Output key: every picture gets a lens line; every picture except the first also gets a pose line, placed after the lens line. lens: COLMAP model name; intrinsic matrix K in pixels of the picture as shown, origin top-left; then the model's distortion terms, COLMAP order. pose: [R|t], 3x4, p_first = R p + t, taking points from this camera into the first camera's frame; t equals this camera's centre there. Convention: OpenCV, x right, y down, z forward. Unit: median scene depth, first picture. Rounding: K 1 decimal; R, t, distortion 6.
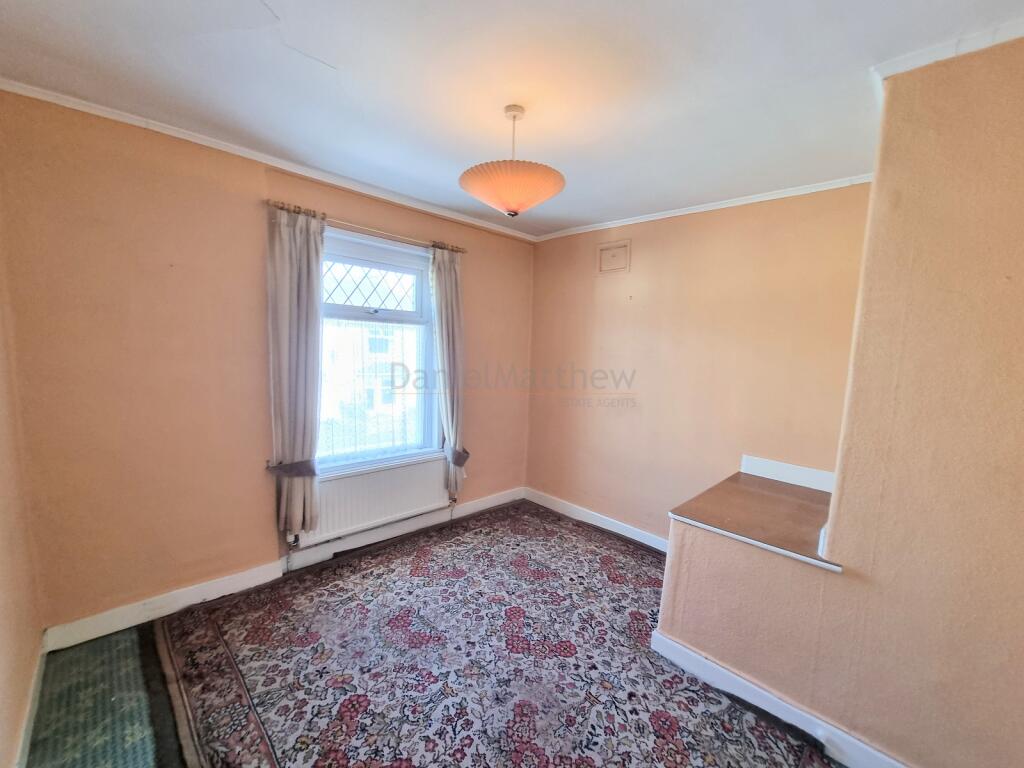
lens RADIAL K [[421.3, 0, 517.8], [0, 421.3, 395.5], [0, 0, 1]] dist [-0.002087, -0.000143]
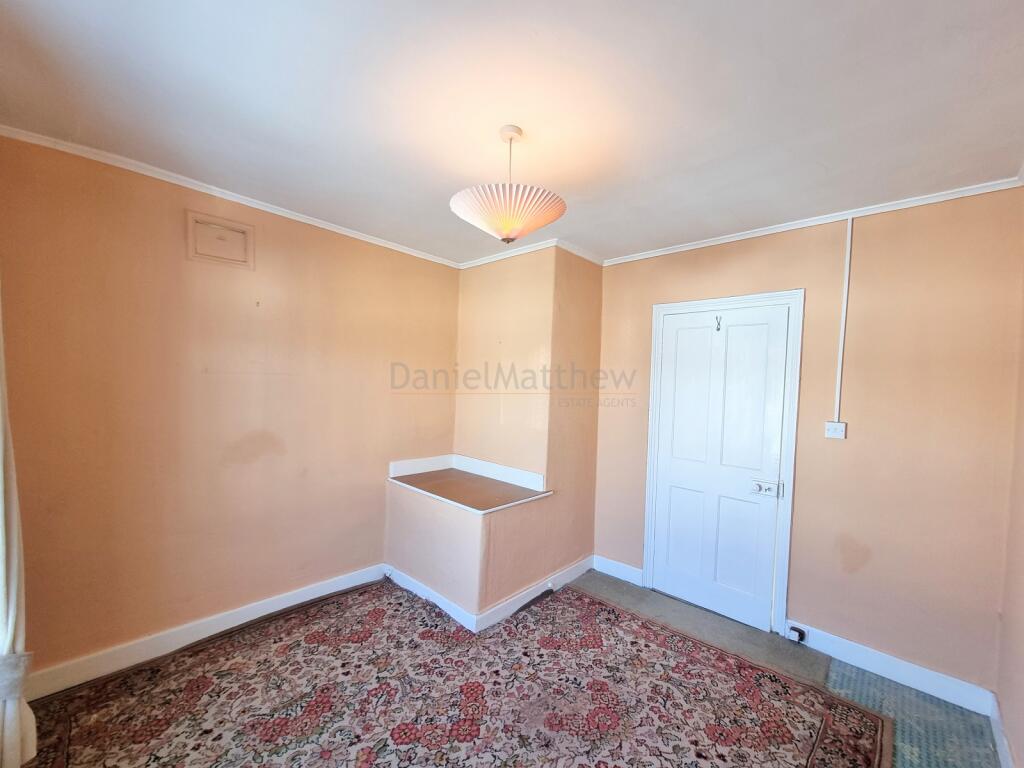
lens RADIAL K [[421.3, 0, 517.8], [0, 421.3, 395.5], [0, 0, 1]] dist [-0.002087, -0.000143]
pose [[-0.046905, -0.079152, 0.995758, -0.804774], [0.081107, 0.993262, 0.082774, -0.142995], [-0.995601, 0.084646, -0.040169, 0.878520]]
